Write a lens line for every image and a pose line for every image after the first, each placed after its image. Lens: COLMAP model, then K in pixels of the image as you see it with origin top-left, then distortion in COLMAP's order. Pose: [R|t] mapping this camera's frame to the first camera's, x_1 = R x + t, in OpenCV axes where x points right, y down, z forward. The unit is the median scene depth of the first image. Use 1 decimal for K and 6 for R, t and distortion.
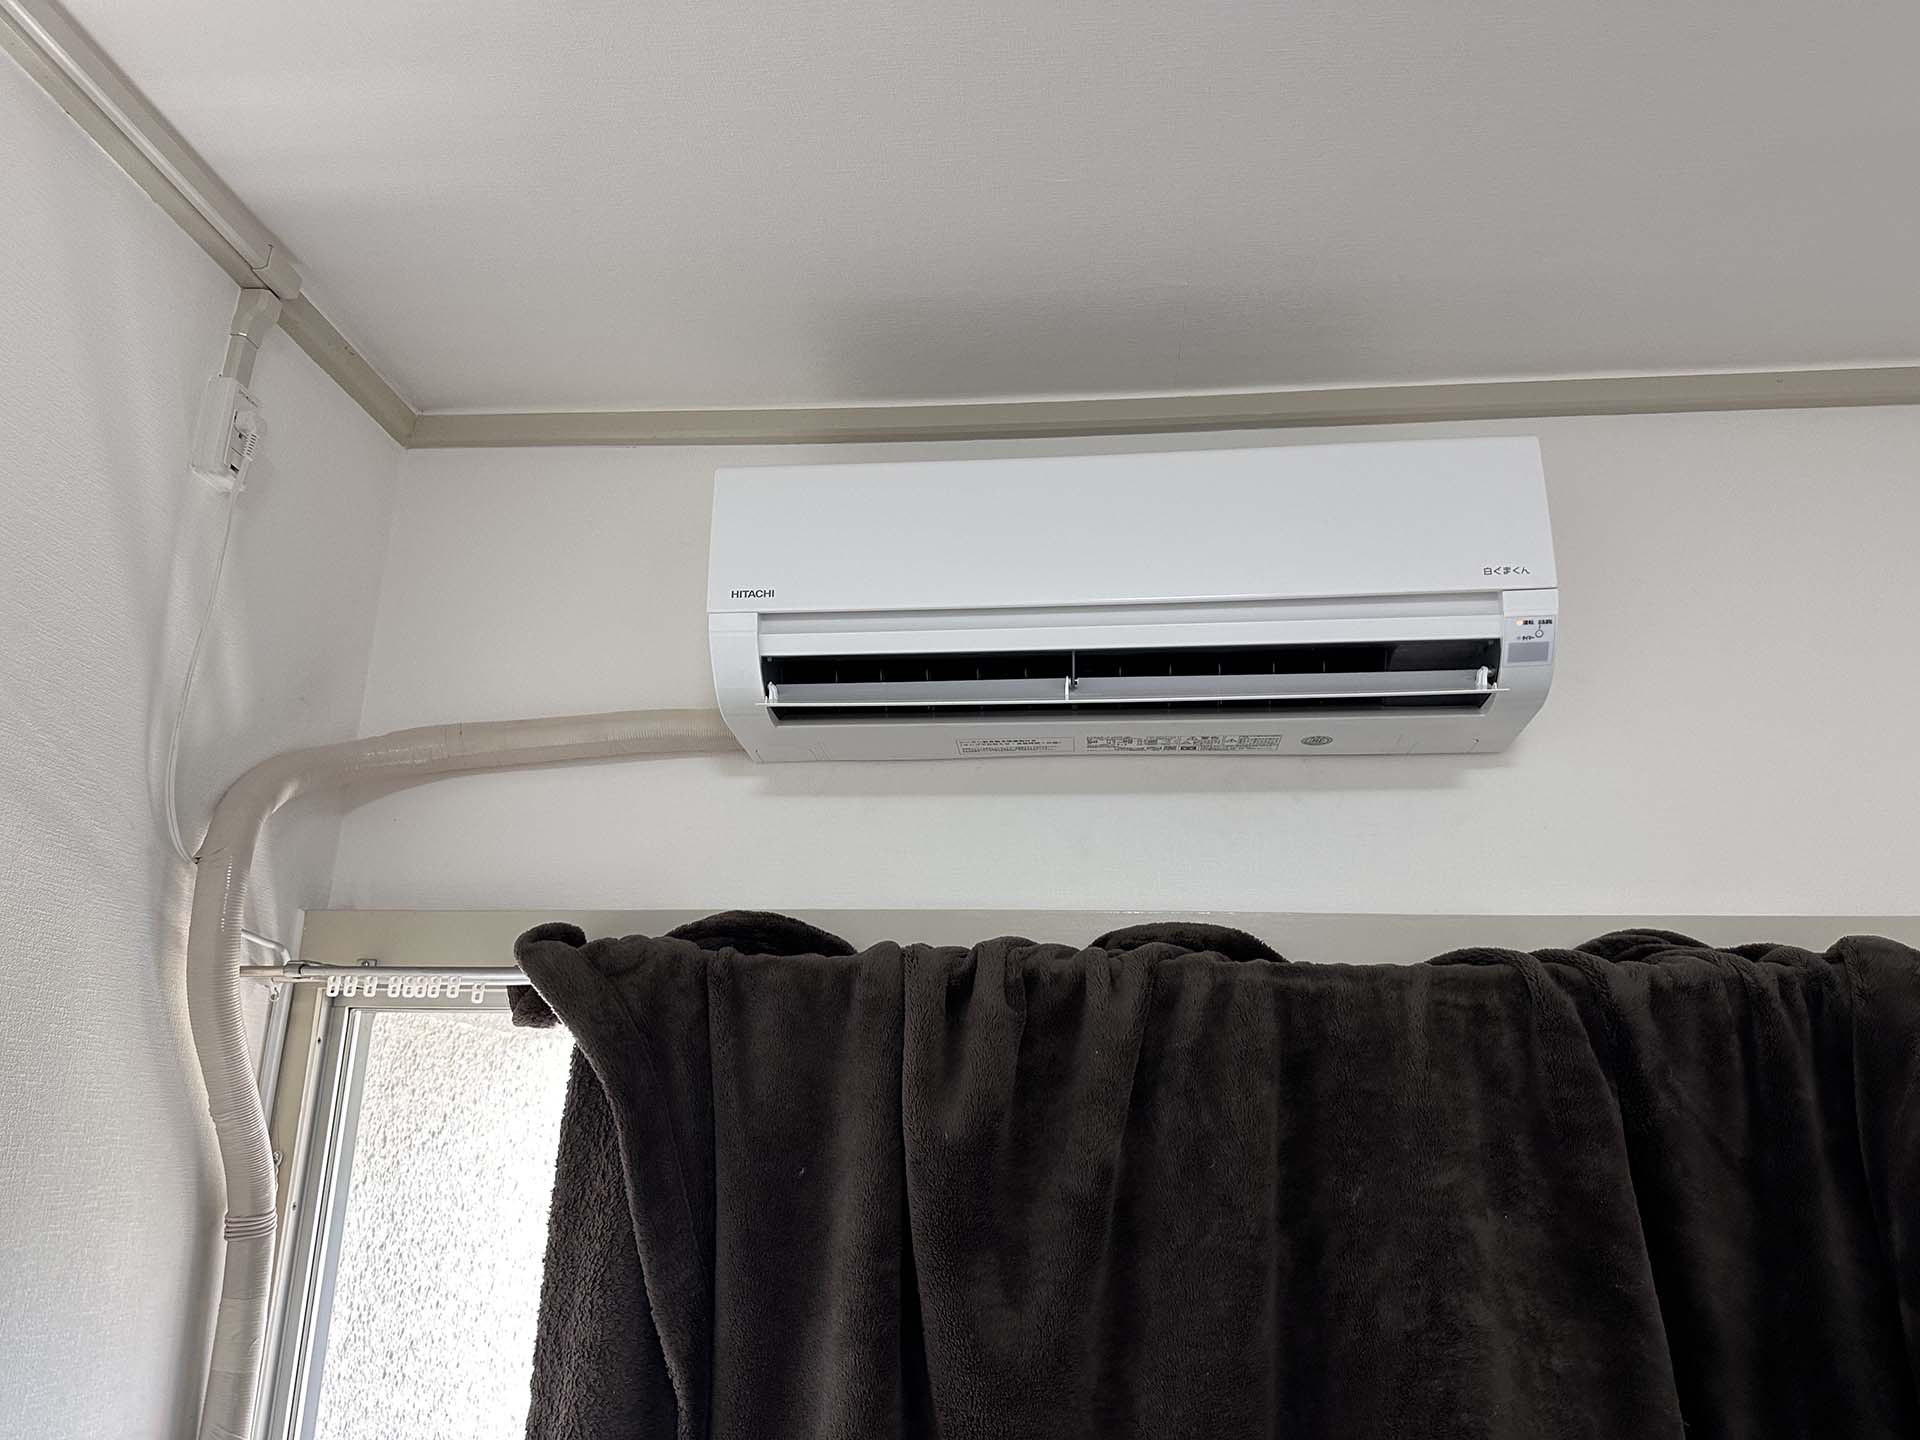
lens RADIAL K [[1397.2, 0, 960.0], [0, 1397.2, 720.0], [0, 0, 1]] dist [0.044674, -0.026256]
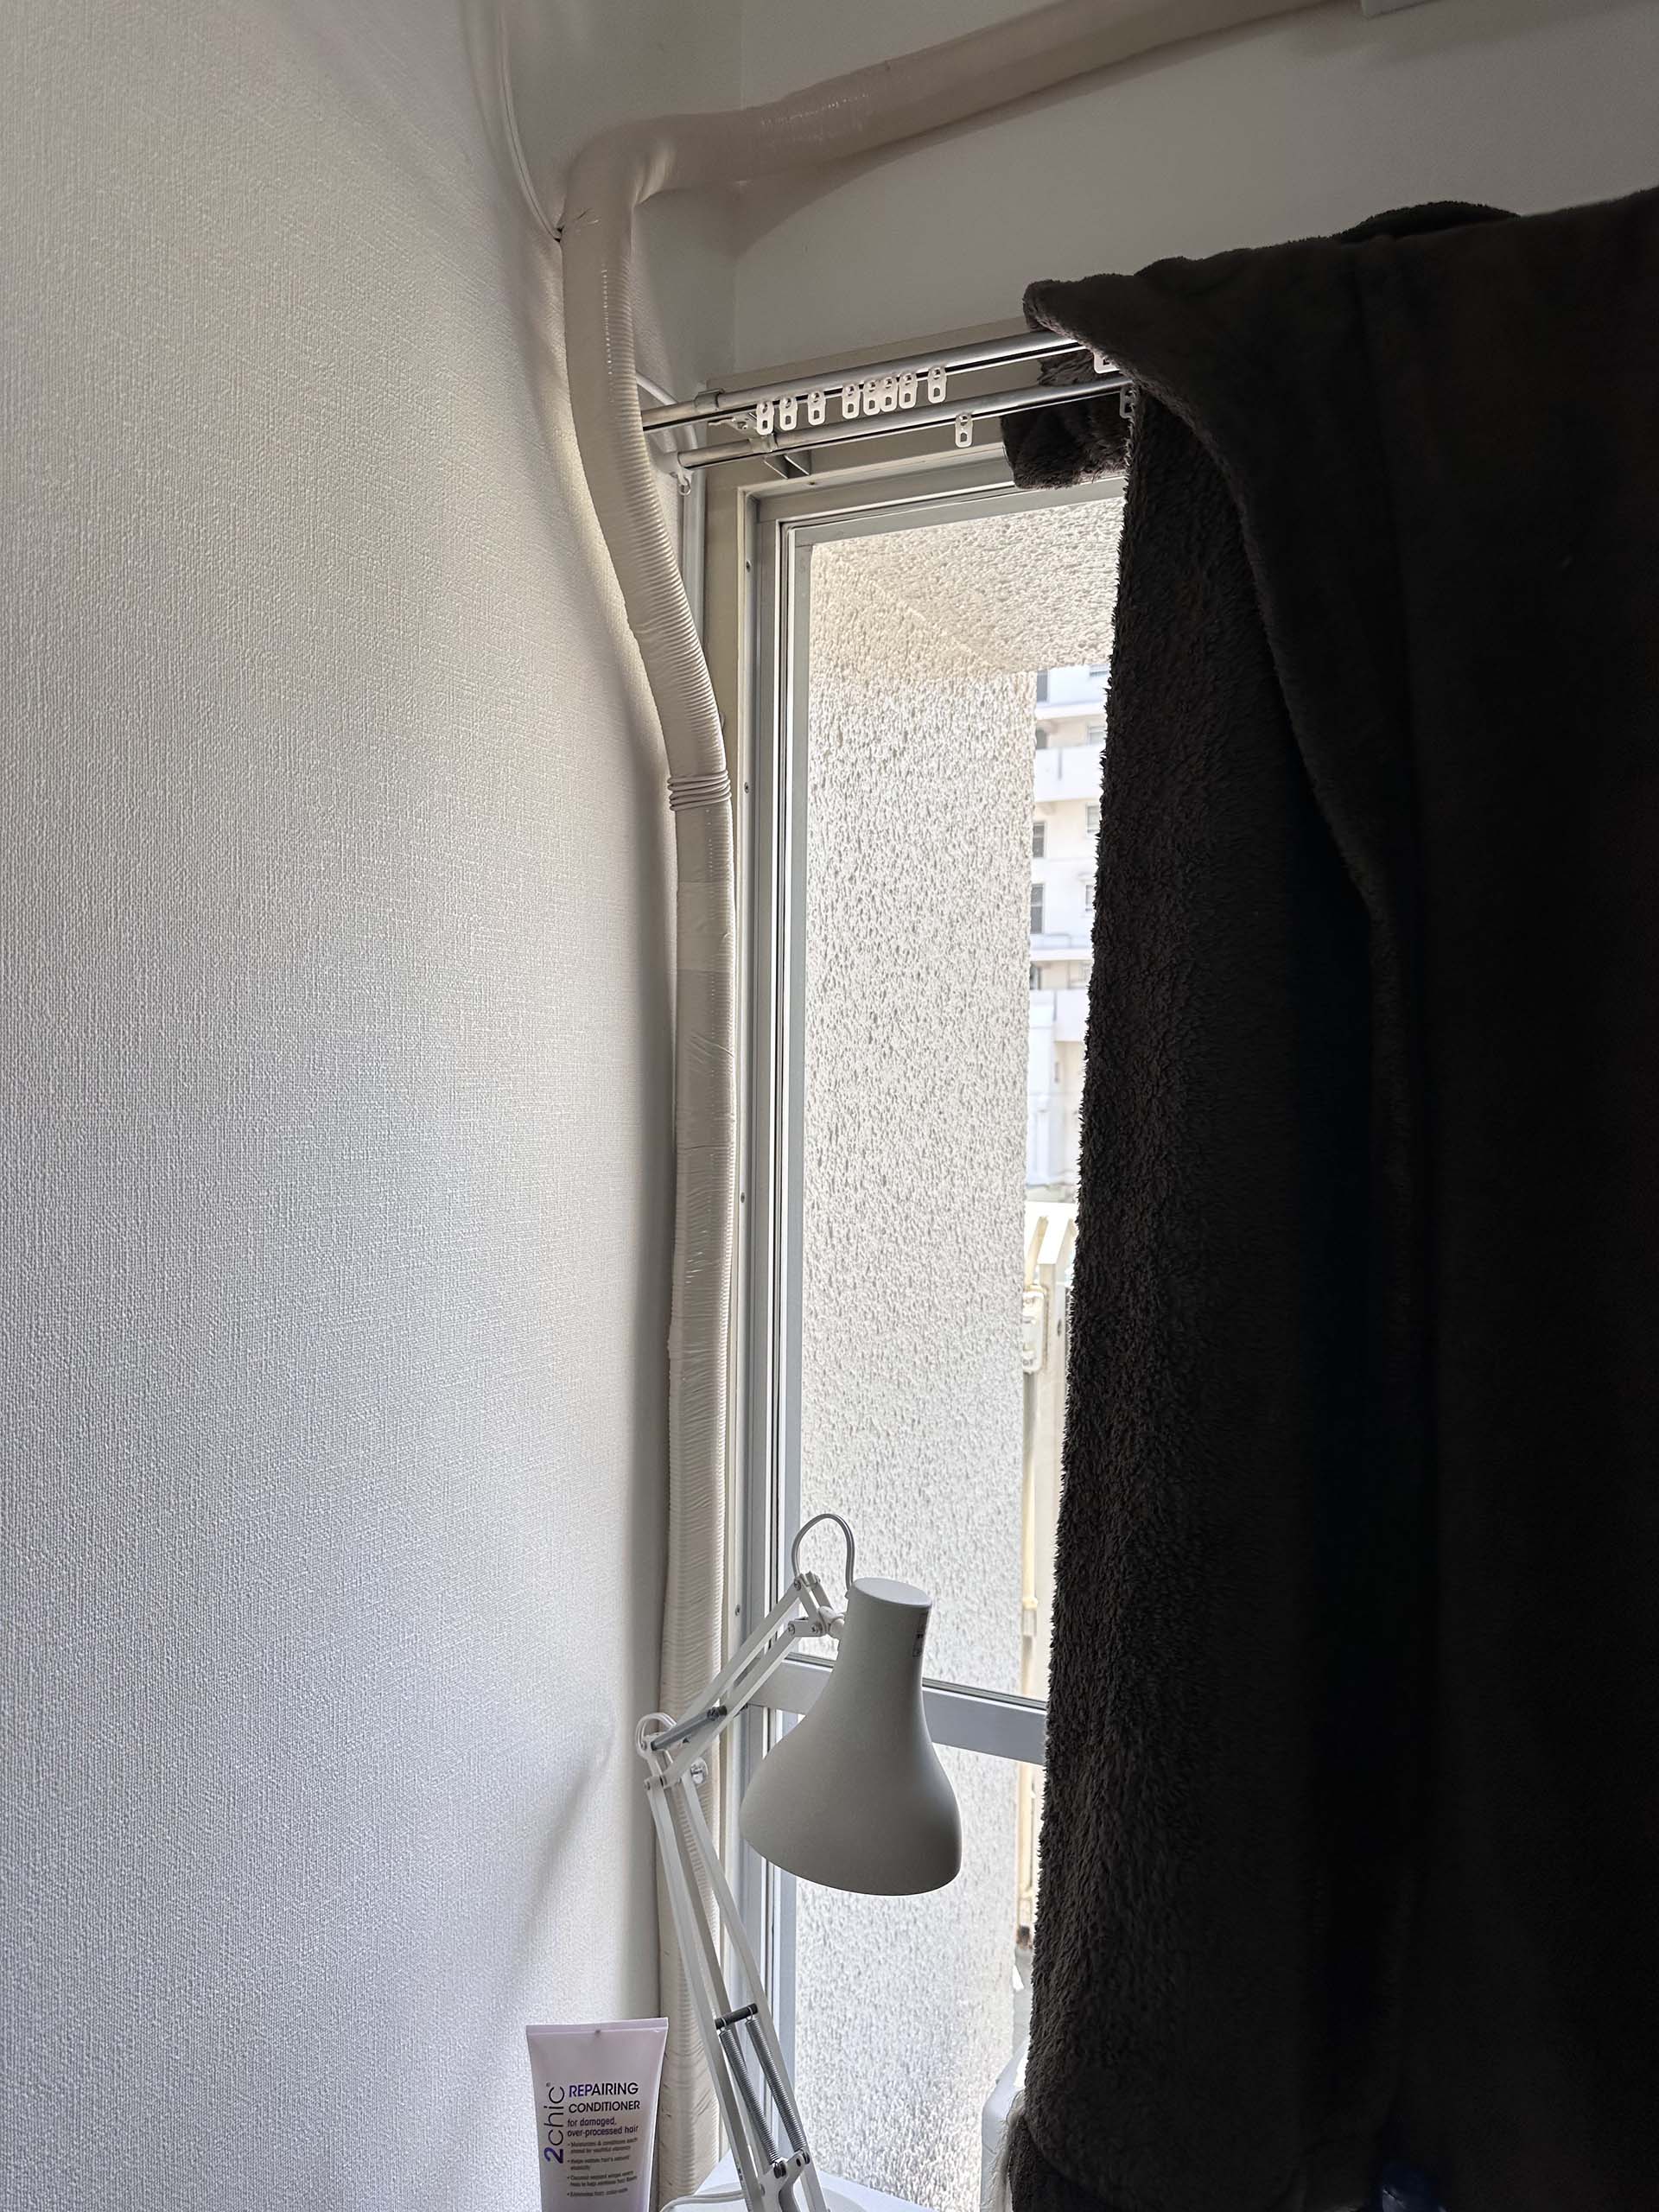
lens RADIAL K [[1578.4, 0, 836.0], [0, 1578.4, 1103.8], [0, 0, 1]] dist [0.019835, -0.030672]
pose [[0.944444, 0.007262, -0.328593, -0.139957], [0.097940, 0.948119, 0.302454, 0.238058], [0.313742, -0.317833, 0.894734, 0.198962]]
